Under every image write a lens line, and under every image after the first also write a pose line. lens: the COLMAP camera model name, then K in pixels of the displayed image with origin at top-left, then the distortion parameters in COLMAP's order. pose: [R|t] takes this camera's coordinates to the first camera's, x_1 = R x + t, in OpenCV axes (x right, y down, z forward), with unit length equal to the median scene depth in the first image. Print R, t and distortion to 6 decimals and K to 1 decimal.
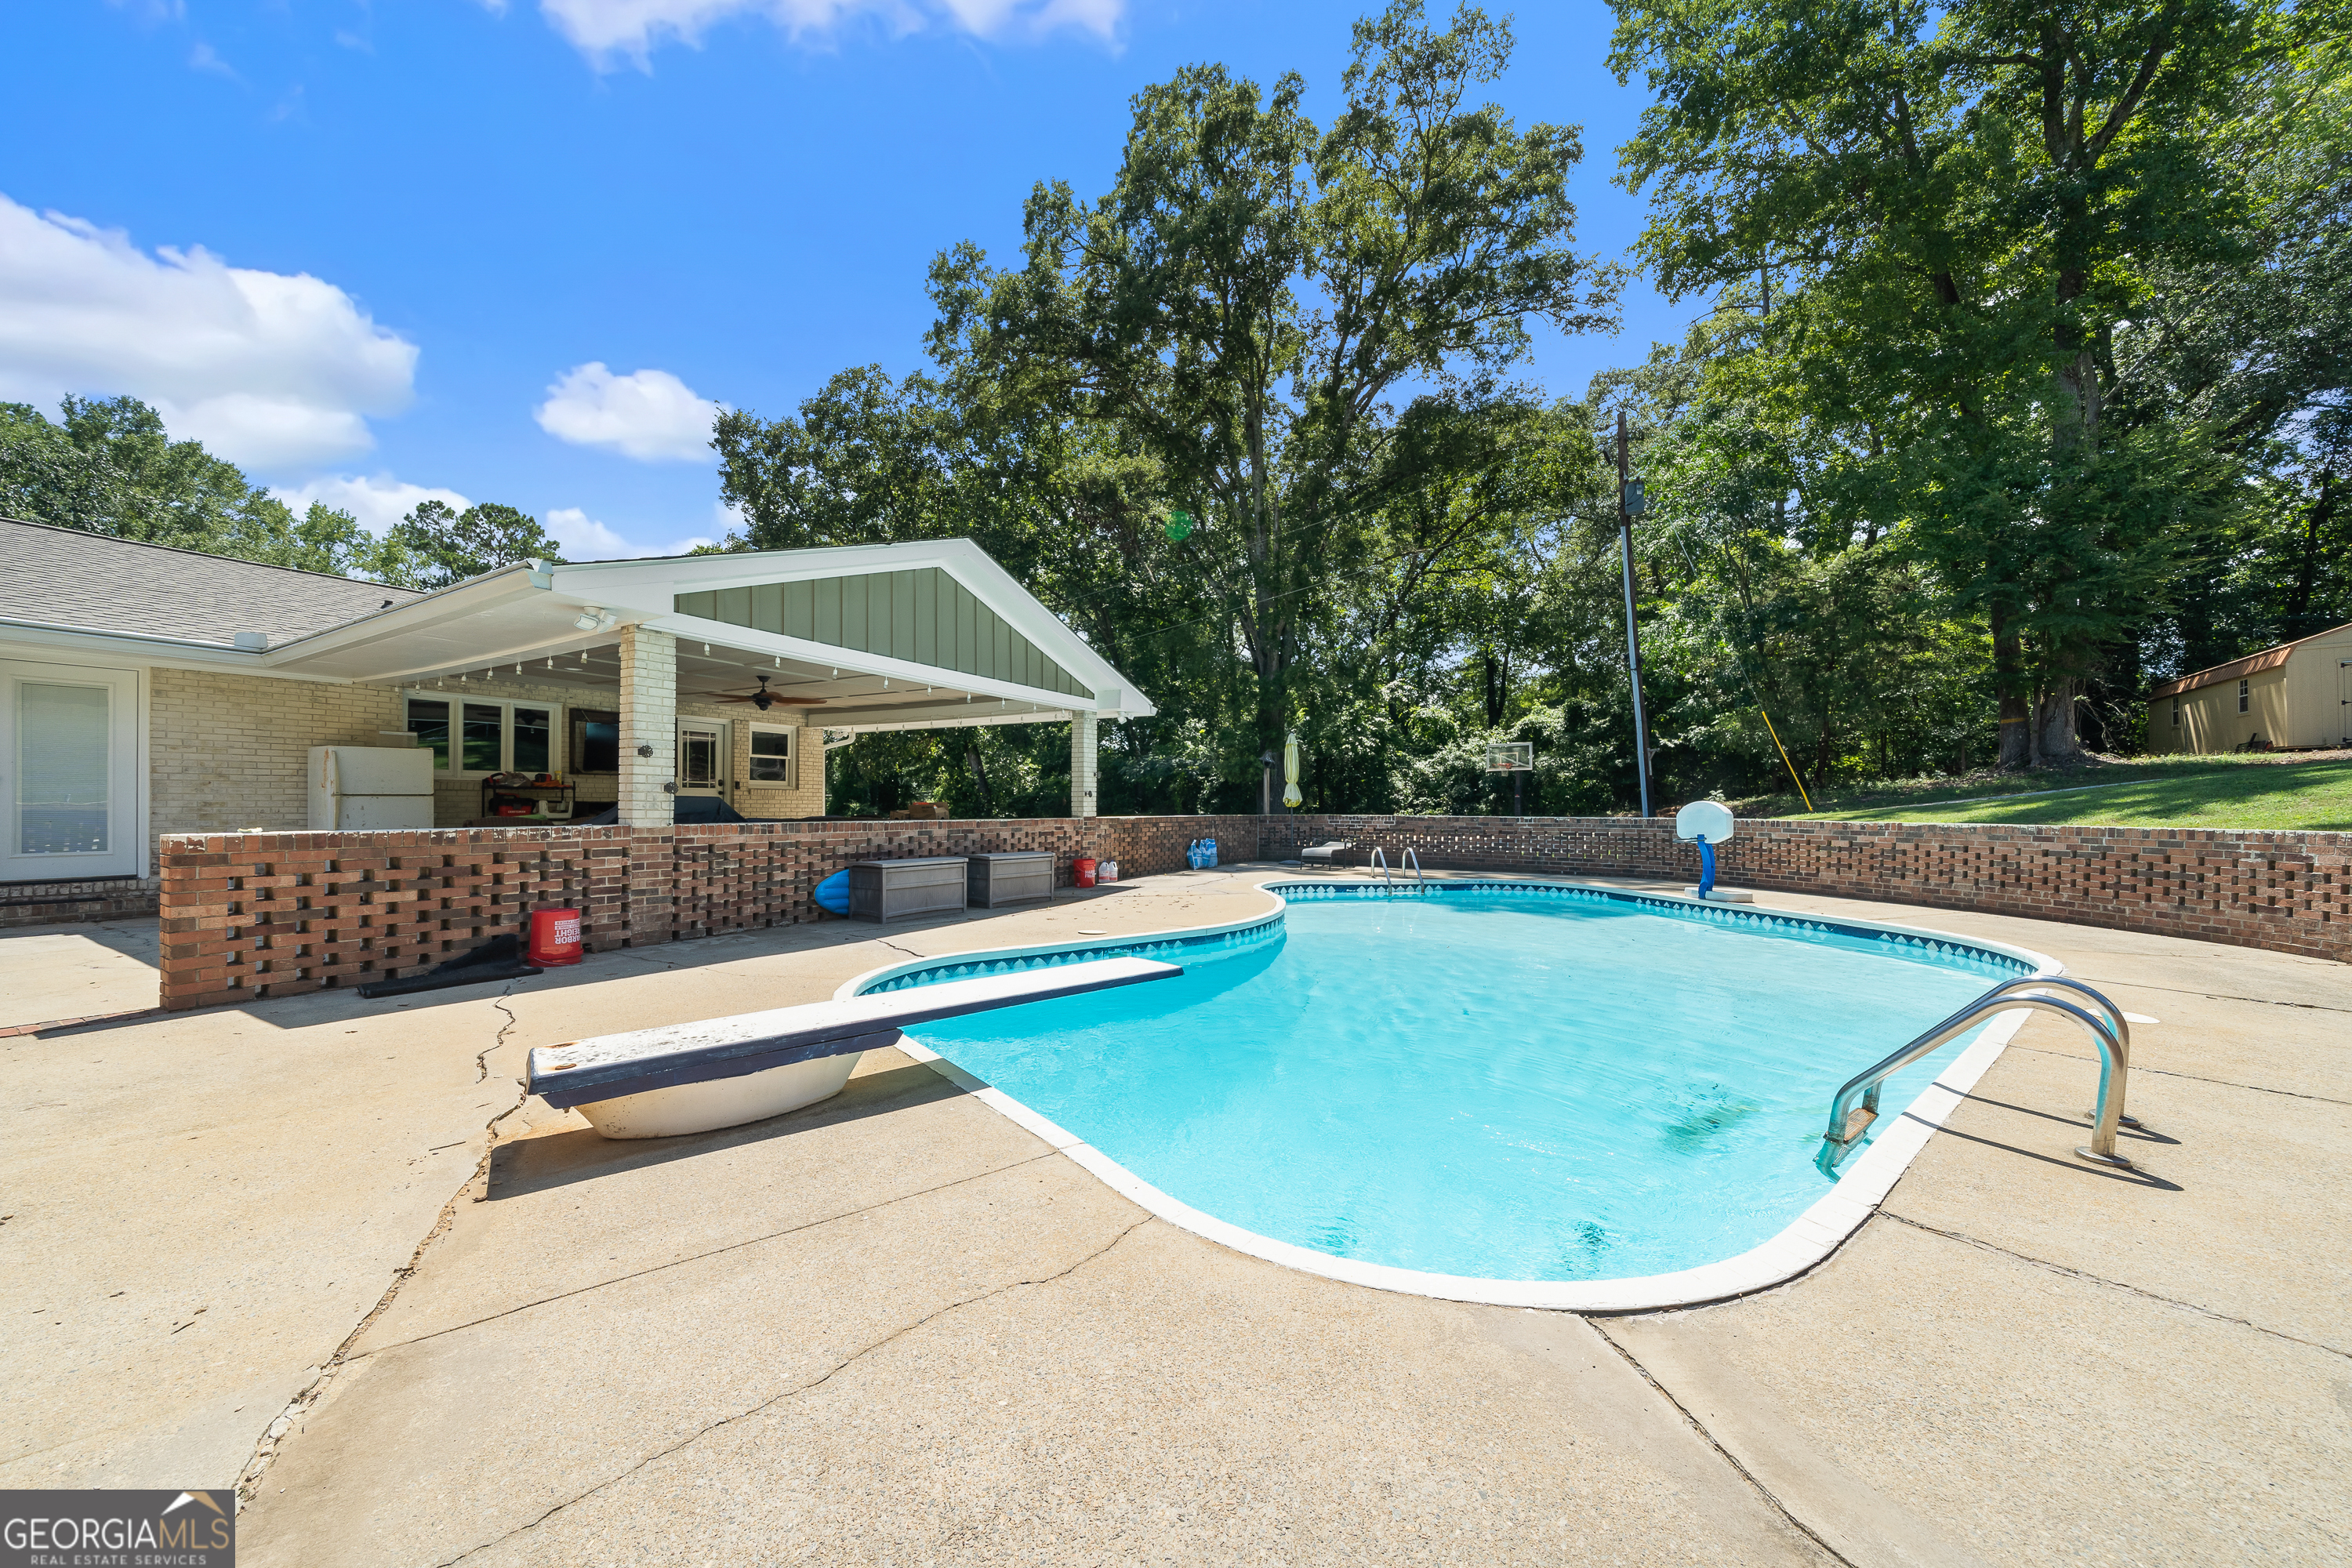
lens RADIAL K [[816.4, 0, 1167.9], [0, 816.4, 800.9], [0, 0, 1]] dist [-0.006533, -0.000145]
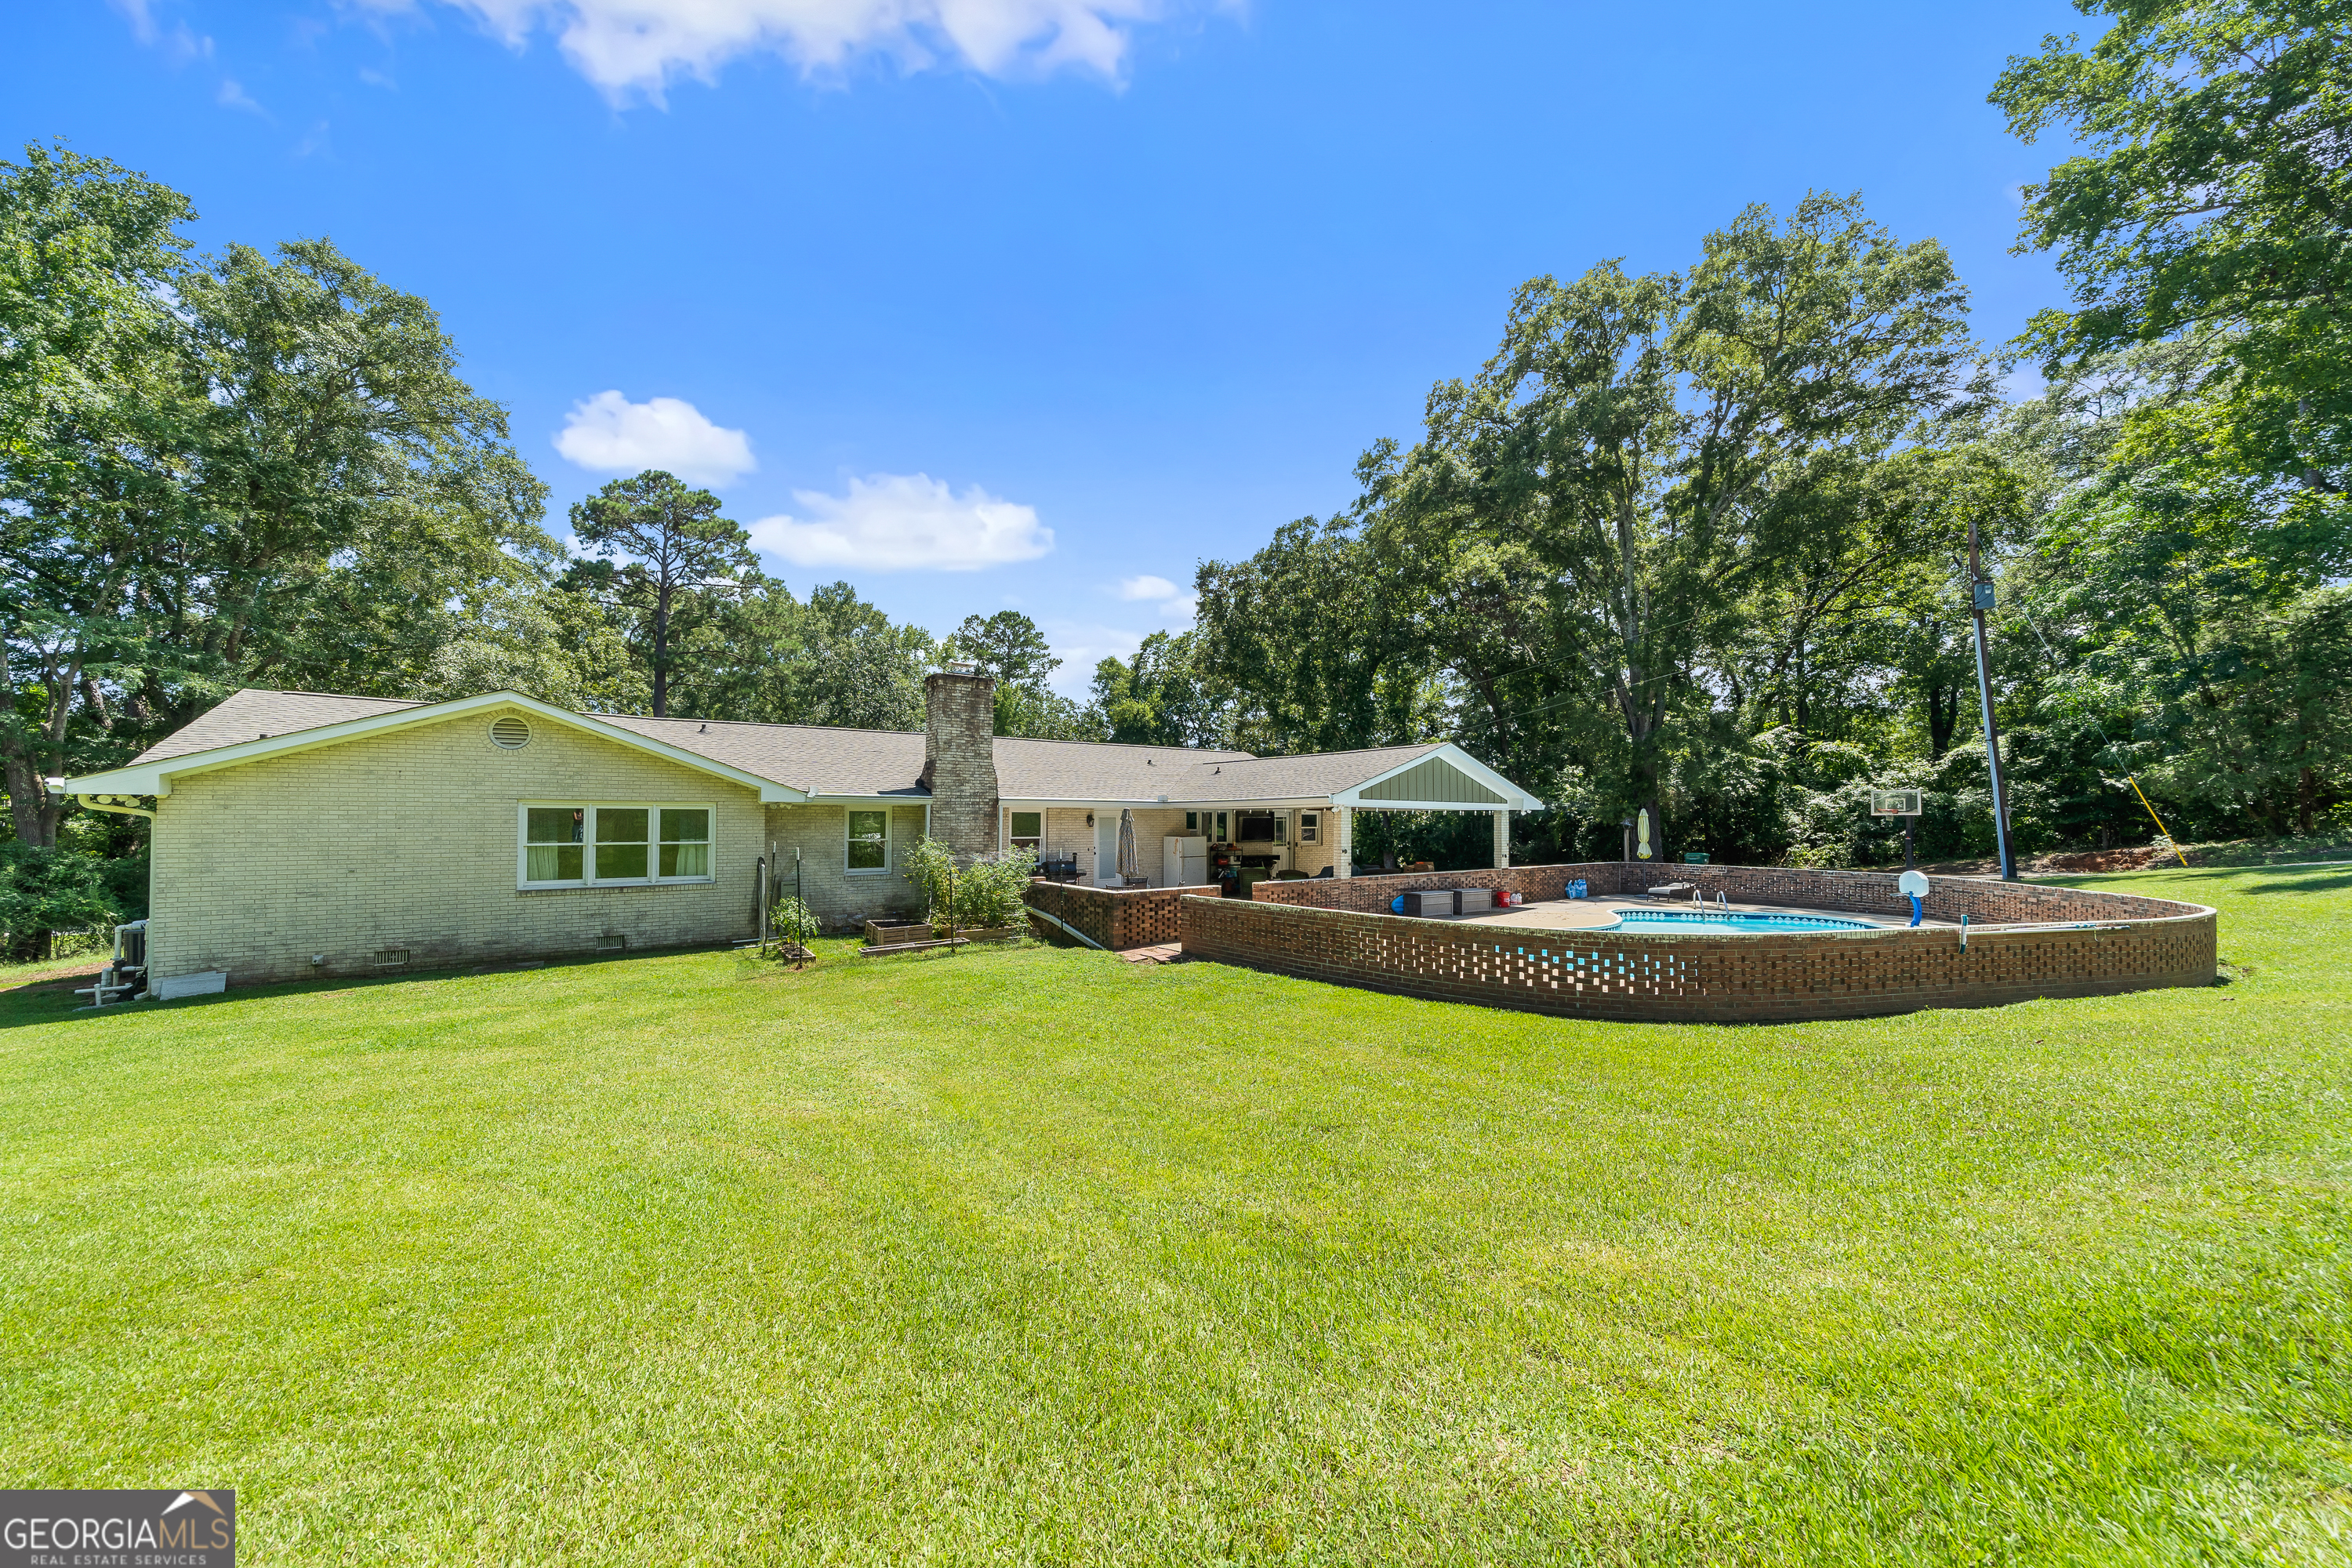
lens RADIAL K [[816.4, 0, 1159.1], [0, 816.4, 806.2], [0, 0, 1]] dist [-0.006533, -0.000145]
pose [[0.904878, -0.008320, -0.425591, -0.007958], [0.003714, 0.999925, -0.011652, -0.040662], [0.425656, 0.008963, 0.904841, -0.394296]]
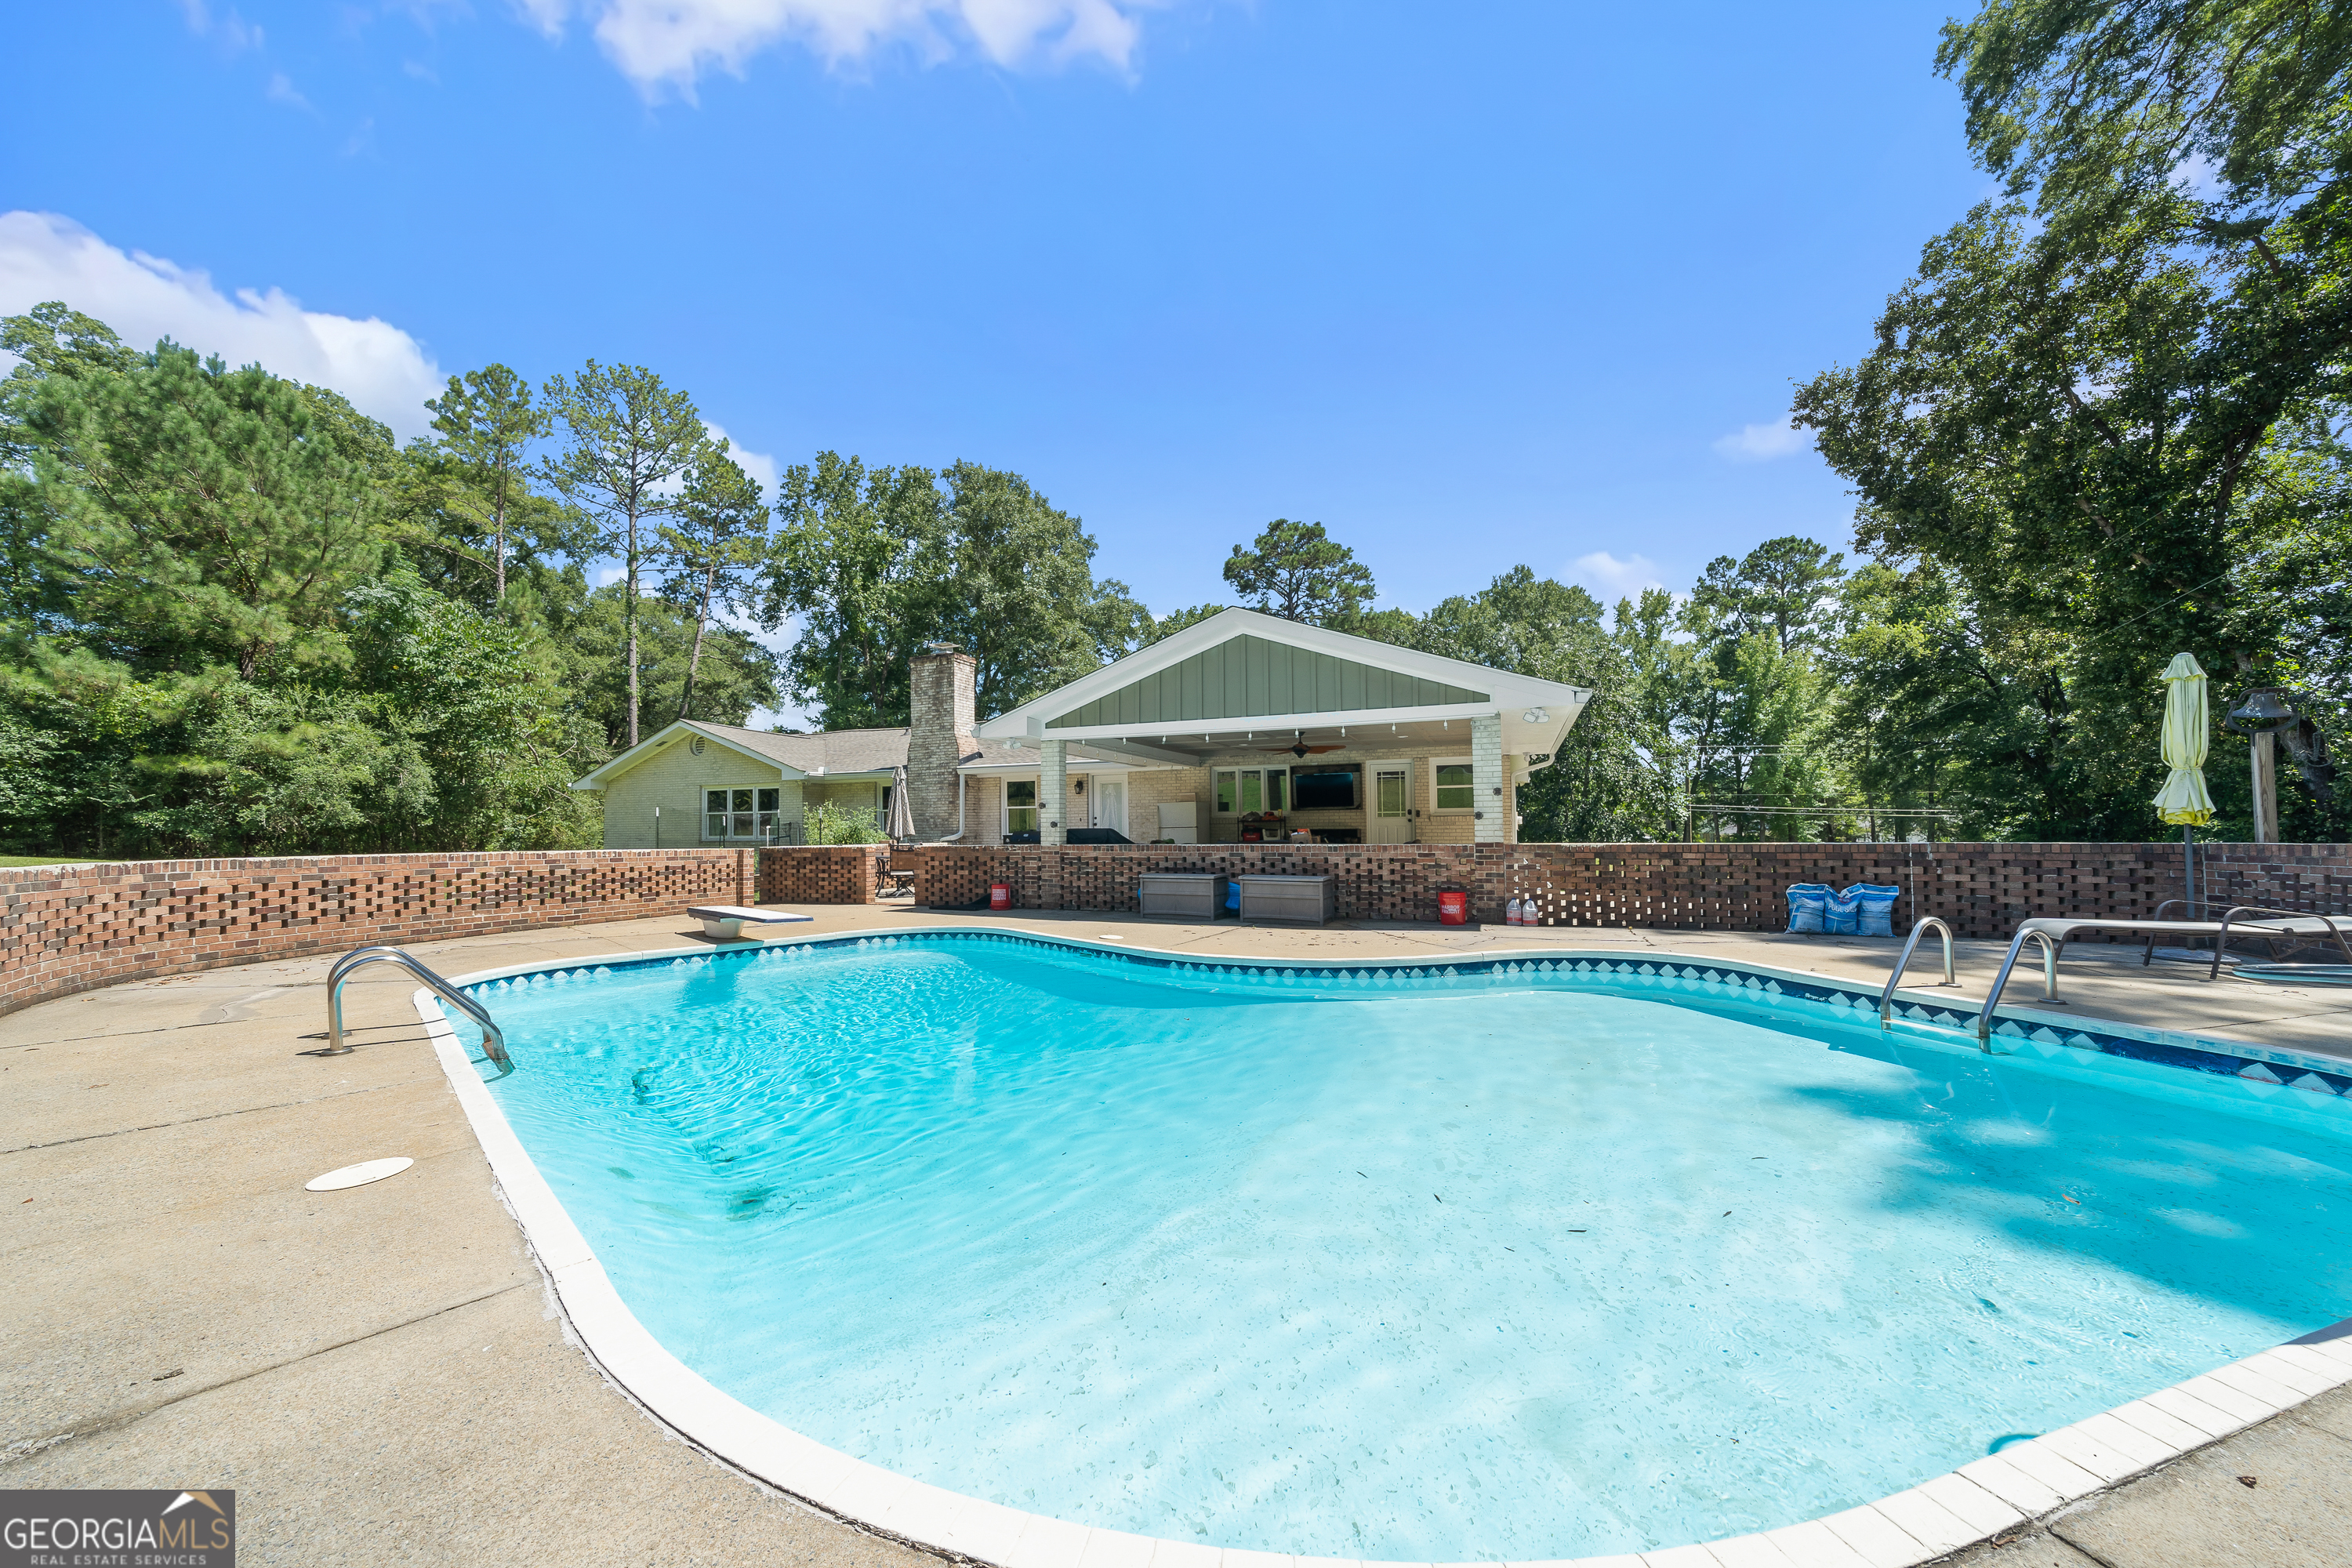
lens RADIAL K [[816.4, 0, 1160.4], [0, 816.4, 798.8], [0, 0, 1]] dist [-0.006533, -0.000145]
pose [[0.119080, -0.043482, -0.991932, 0.282795], [0.015852, 0.998997, -0.041888, 0.001444], [0.992758, -0.010736, 0.119650, 0.230255]]
